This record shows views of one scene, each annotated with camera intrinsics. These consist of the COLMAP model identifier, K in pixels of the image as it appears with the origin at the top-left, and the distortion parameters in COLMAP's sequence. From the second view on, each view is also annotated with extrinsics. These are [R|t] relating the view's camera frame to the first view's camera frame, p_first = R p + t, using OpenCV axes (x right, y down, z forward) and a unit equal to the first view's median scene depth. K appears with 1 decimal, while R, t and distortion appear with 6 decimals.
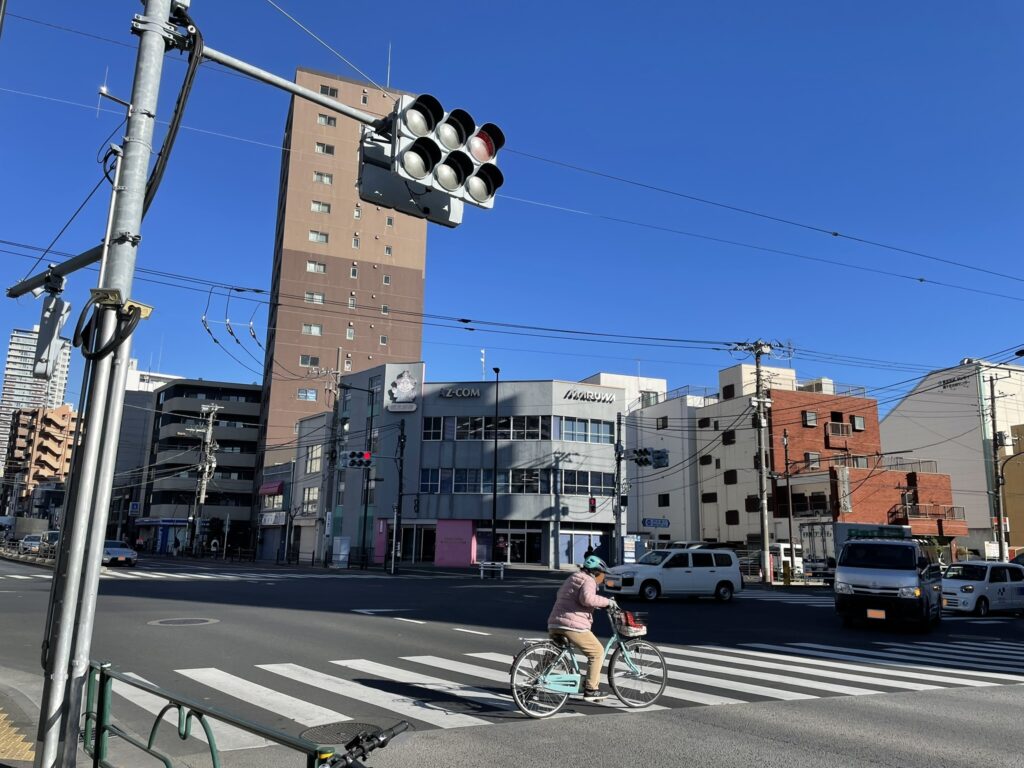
lens RADIAL K [[762.8, 0, 509.0], [0, 762.8, 386.8], [0, 0, 1]] dist [0.108639, -0.146595]
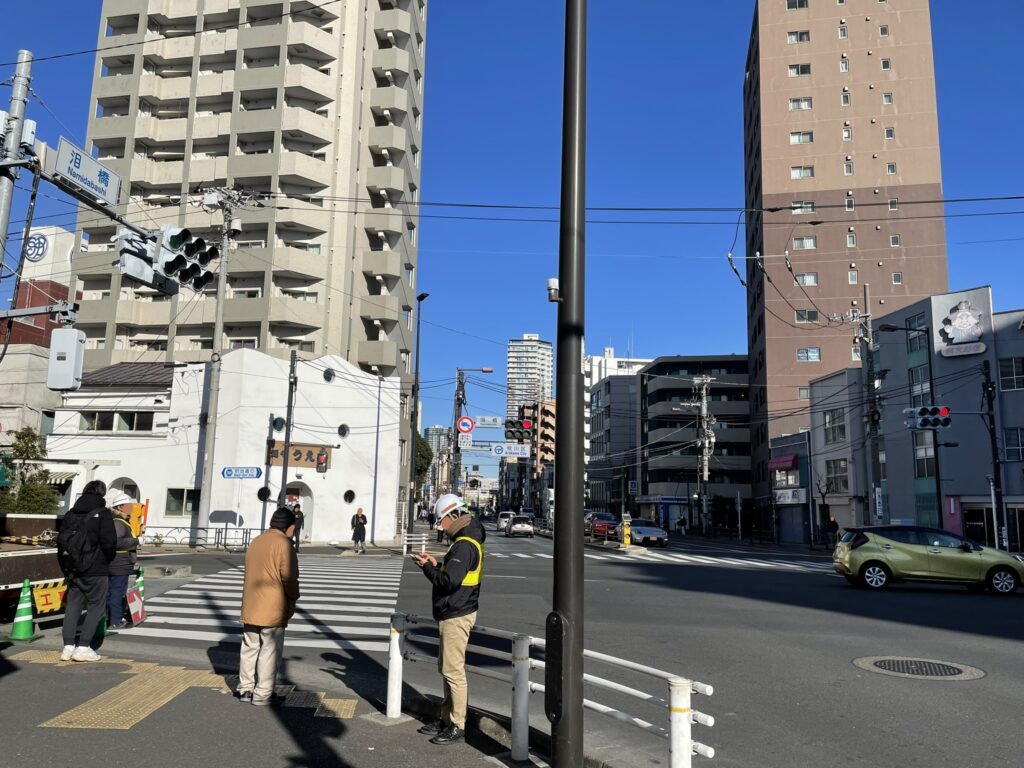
lens RADIAL K [[762.8, 0, 509.0], [0, 762.8, 386.8], [0, 0, 1]] dist [0.108639, -0.146595]
pose [[0.836344, -0.090176, -0.540737, -0.075725], [0.104596, 0.994506, -0.004073, 0.014395], [0.538134, -0.053152, 0.841182, 0.080093]]
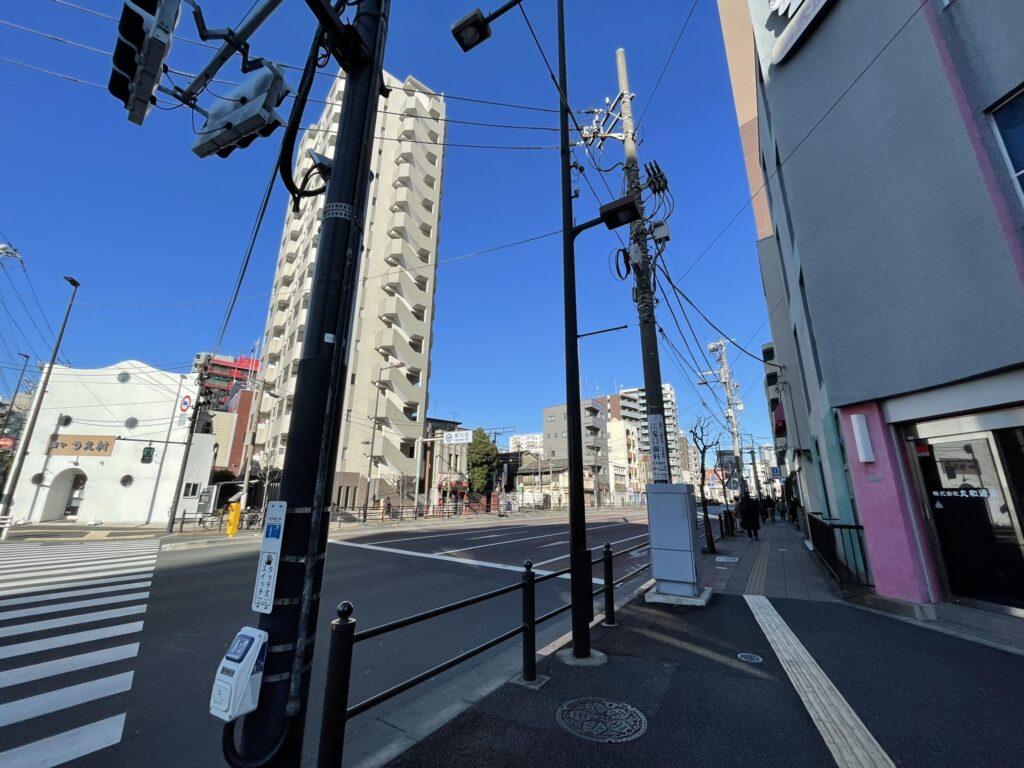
lens RADIAL K [[410.8, 0, 512.0], [0, 410.8, 384.0], [0, 0, 1]] dist [-0.017539, -0.000269]
pose [[0.325299, -0.266876, -0.907170, -0.060067], [0.188277, 0.958419, -0.214439, 0.124174], [0.926678, -0.101043, 0.362019, 0.617147]]
